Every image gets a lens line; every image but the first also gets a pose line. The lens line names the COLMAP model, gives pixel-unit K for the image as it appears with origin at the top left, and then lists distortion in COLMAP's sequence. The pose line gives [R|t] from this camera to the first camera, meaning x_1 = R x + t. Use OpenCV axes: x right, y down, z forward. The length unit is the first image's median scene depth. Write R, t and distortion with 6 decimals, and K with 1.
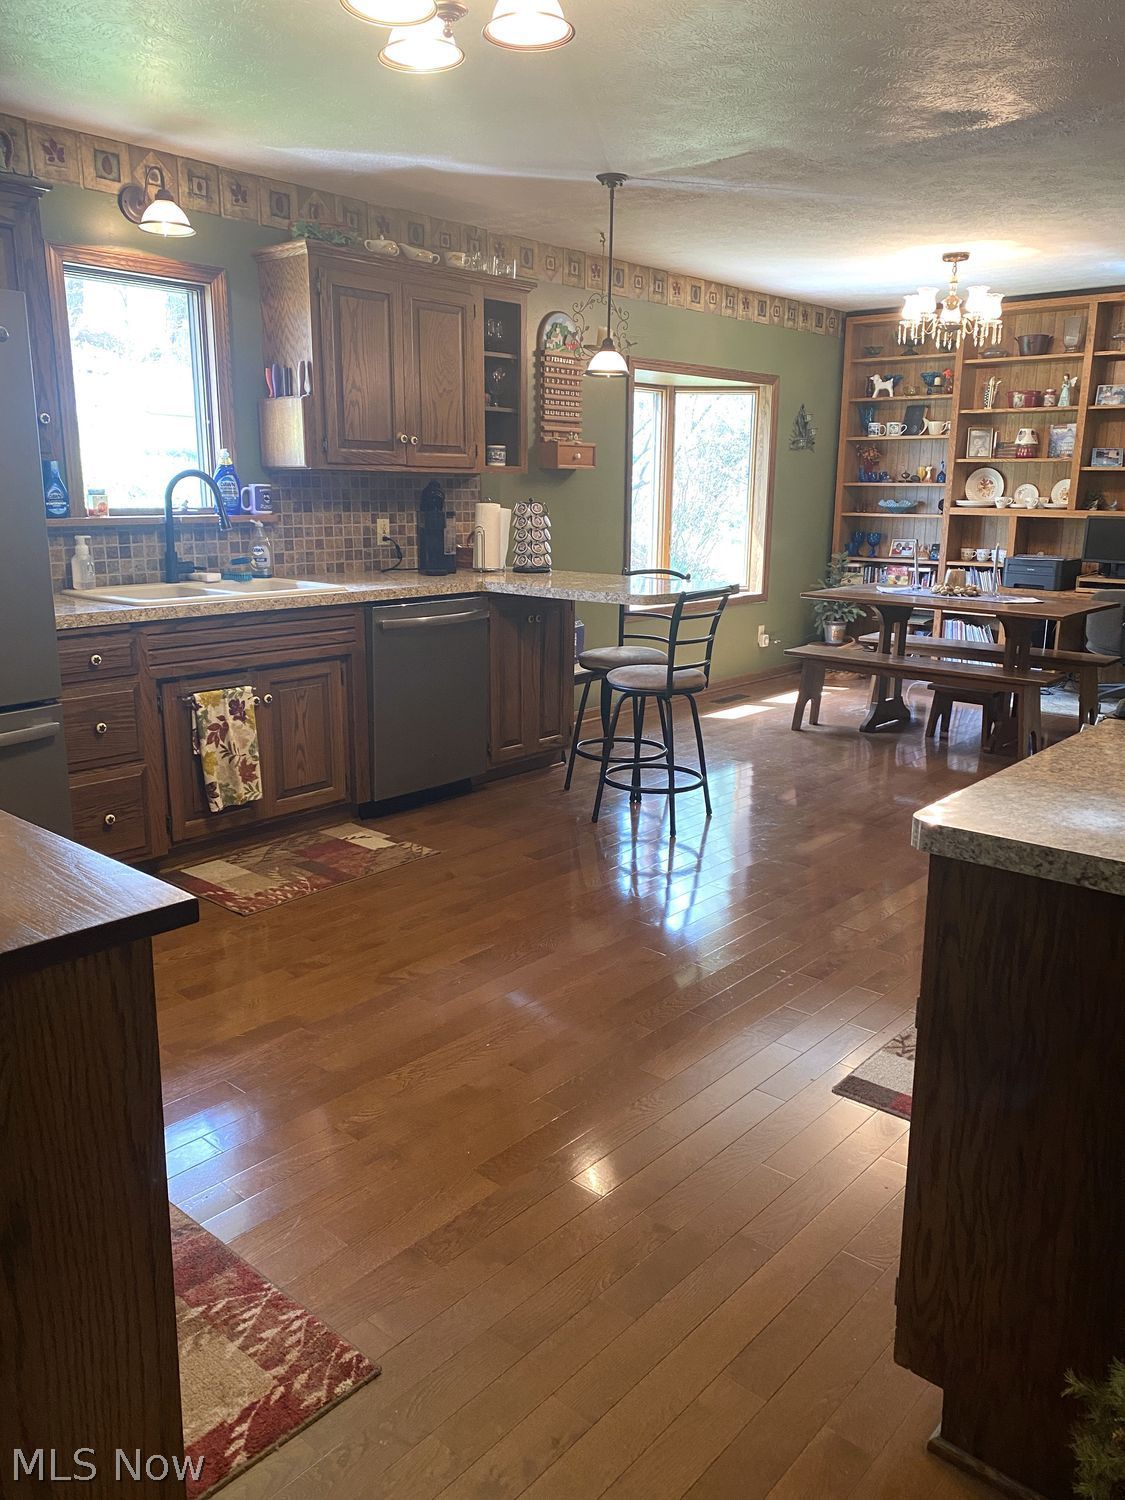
lens RADIAL K [[1132.8, 0, 562.5], [0, 1132.8, 750.0], [0, 0, 1]] dist [0.087346, -0.078178]
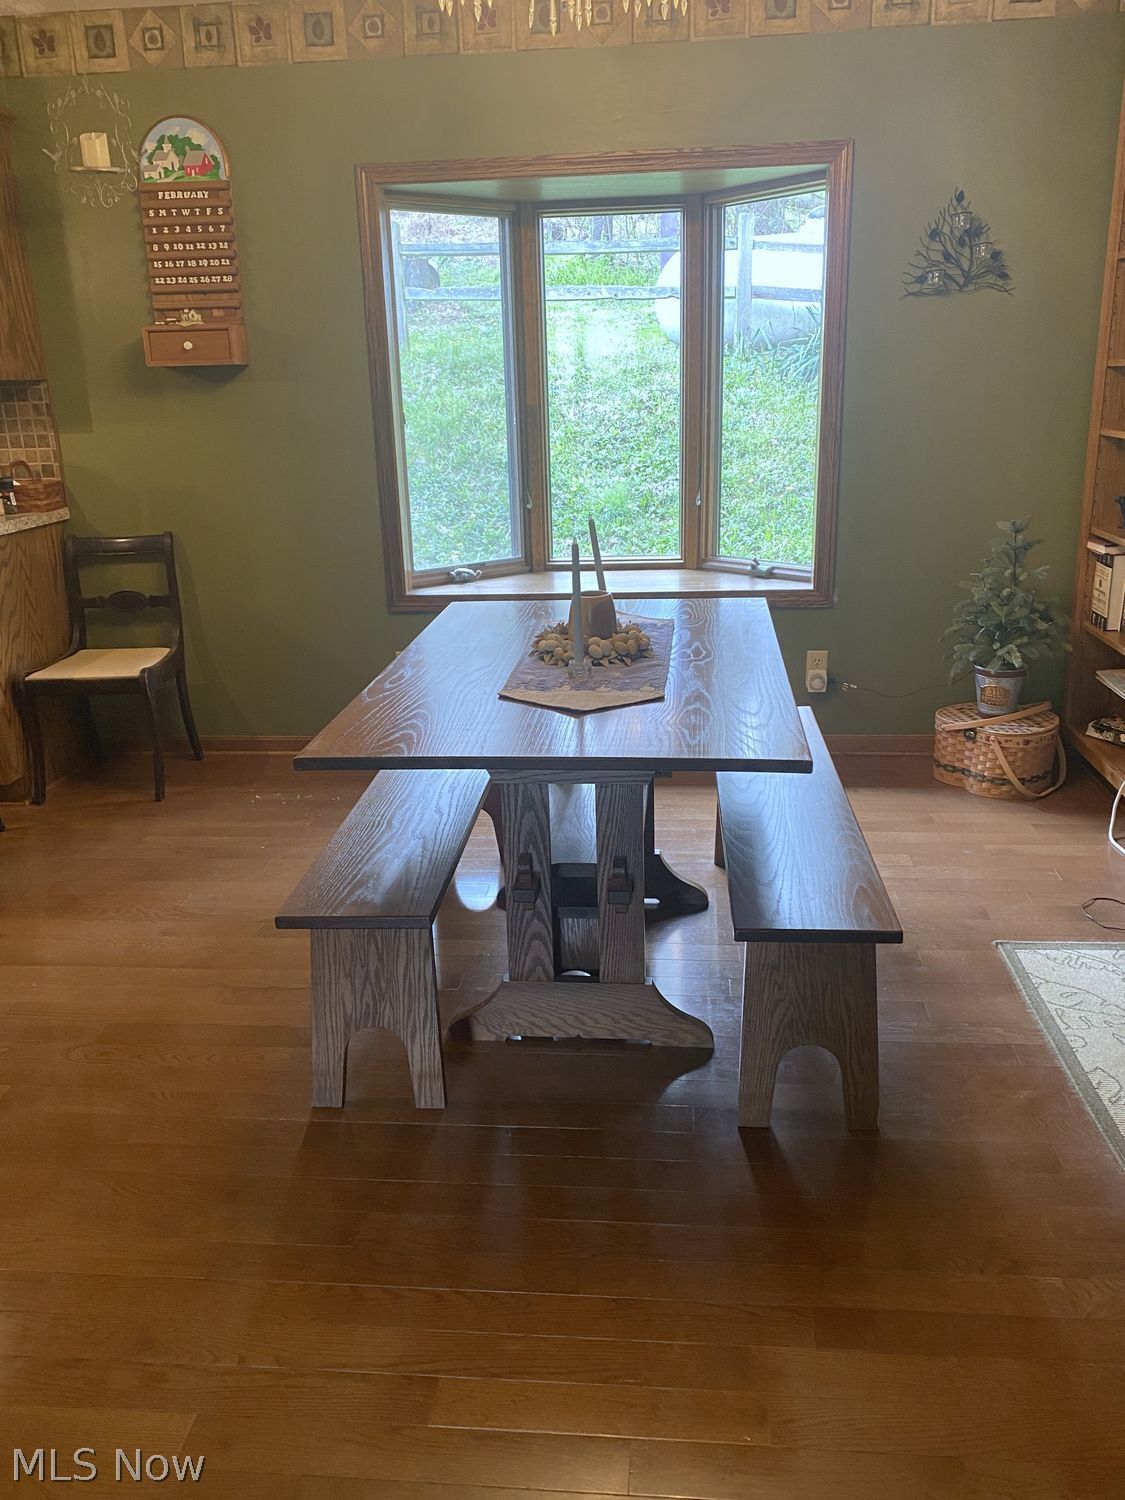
lens RADIAL K [[1132.8, 0, 562.5], [0, 1132.8, 750.0], [0, 0, 1]] dist [0.087346, -0.078178]
pose [[0.593249, 0.227984, -0.772061, 0.656676], [-0.151816, 0.973536, 0.170823, -0.170673], [0.790574, 0.015871, 0.612161, 0.733201]]
